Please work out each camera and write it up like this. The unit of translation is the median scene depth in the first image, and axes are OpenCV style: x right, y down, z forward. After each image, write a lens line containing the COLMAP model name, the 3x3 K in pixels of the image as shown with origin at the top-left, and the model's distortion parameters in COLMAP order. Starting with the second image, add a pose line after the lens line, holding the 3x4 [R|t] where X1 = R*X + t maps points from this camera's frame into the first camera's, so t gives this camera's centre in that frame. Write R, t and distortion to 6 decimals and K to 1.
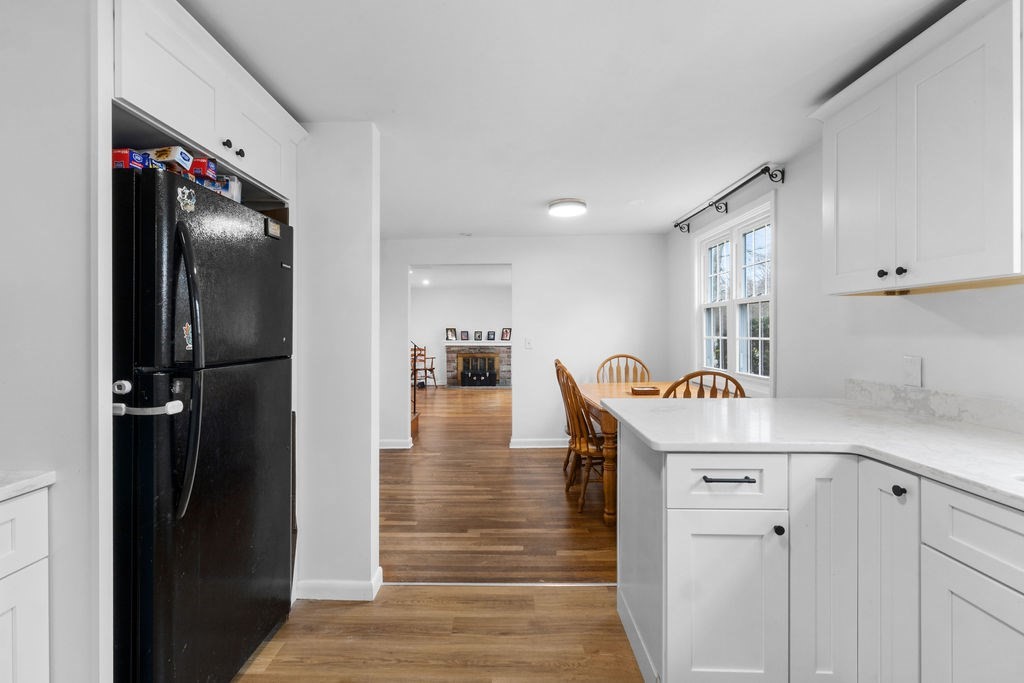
lens RADIAL K [[452.9, 0, 495.1], [0, 452.9, 328.1], [0, 0, 1]] dist [0.002565, 0.000621]
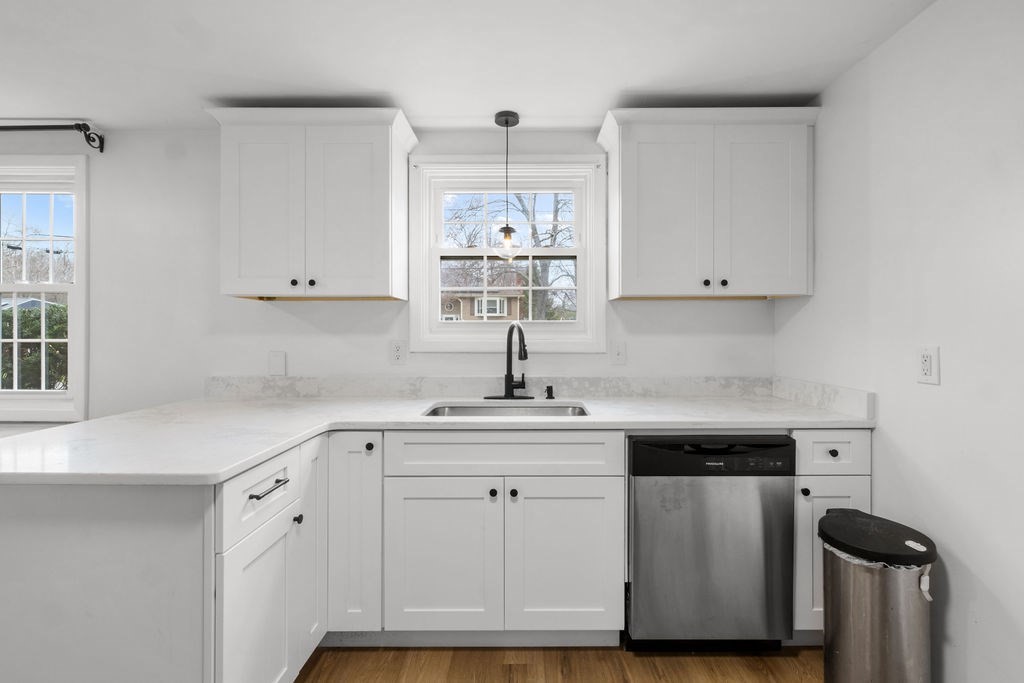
lens RADIAL K [[452.9, 0, 519.9], [0, 452.9, 328.8], [0, 0, 1]] dist [0.002565, 0.000621]
pose [[-0.034314, 0.011134, 0.999349, -0.325761], [-0.008521, 0.999898, -0.011433, 0.009081], [-0.999375, -0.008908, -0.034216, 0.386777]]
